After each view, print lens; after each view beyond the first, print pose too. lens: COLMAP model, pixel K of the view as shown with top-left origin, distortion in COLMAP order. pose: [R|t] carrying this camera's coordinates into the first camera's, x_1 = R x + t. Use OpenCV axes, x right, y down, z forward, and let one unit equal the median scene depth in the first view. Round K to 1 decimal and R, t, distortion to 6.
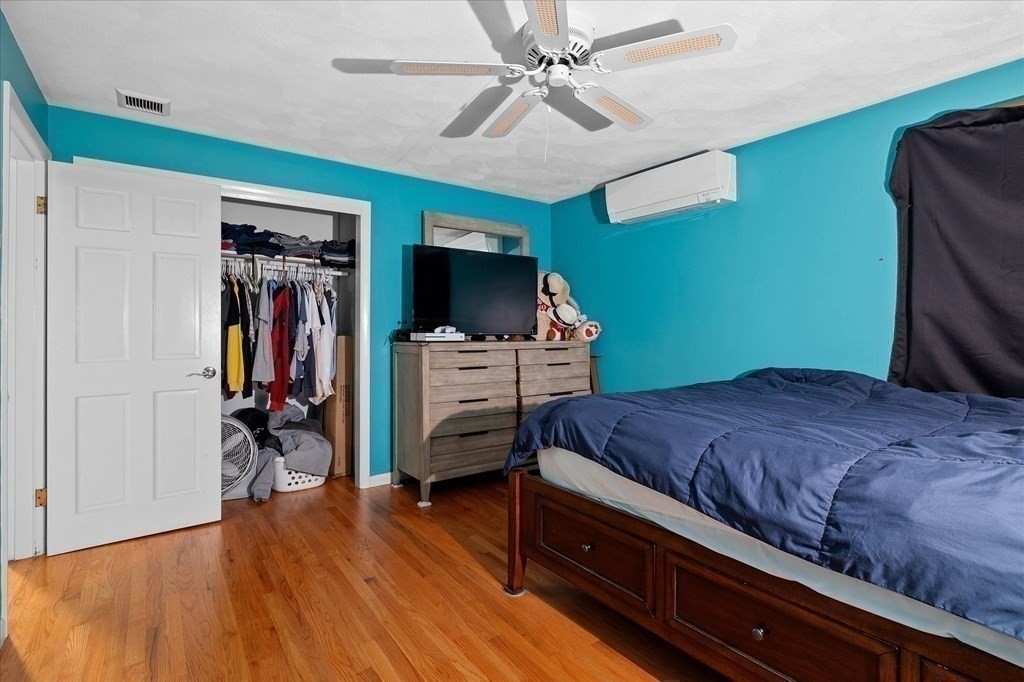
lens RADIAL K [[485.9, 0, 511.8], [0, 485.9, 333.2], [0, 0, 1]] dist [-0.001909, -0.000128]
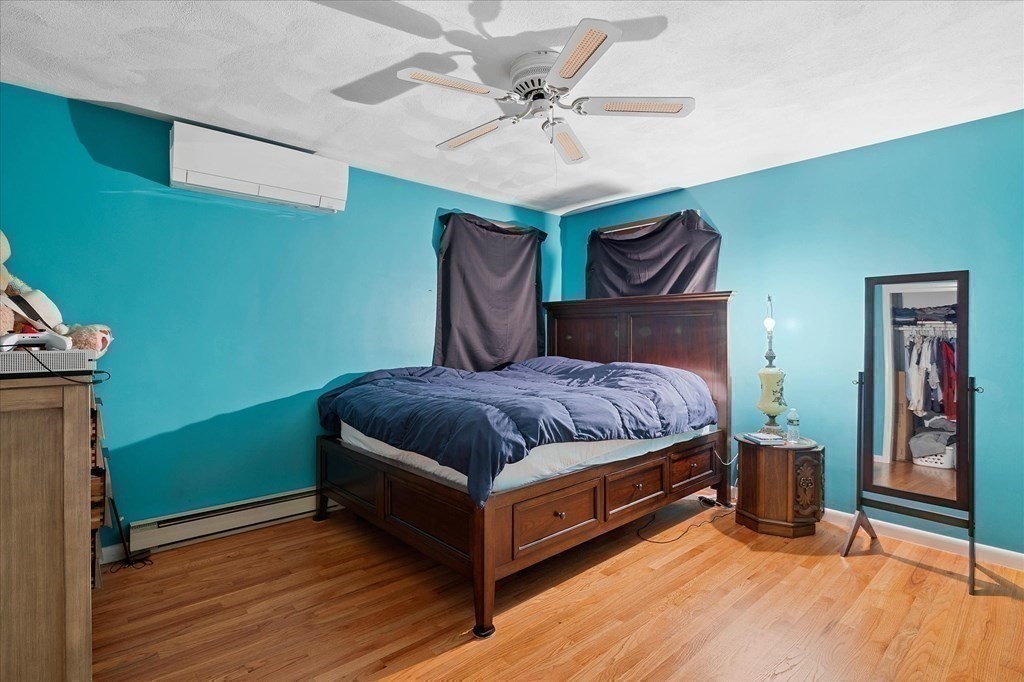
lens RADIAL K [[485.9, 0, 512.2], [0, 485.9, 339.9], [0, 0, 1]] dist [-0.001909, -0.000128]
pose [[-0.088847, -0.009951, 0.995996, -0.902852], [0.003887, 0.999939, 0.010337, -0.016838], [-0.996038, 0.004790, -0.088803, 1.044824]]
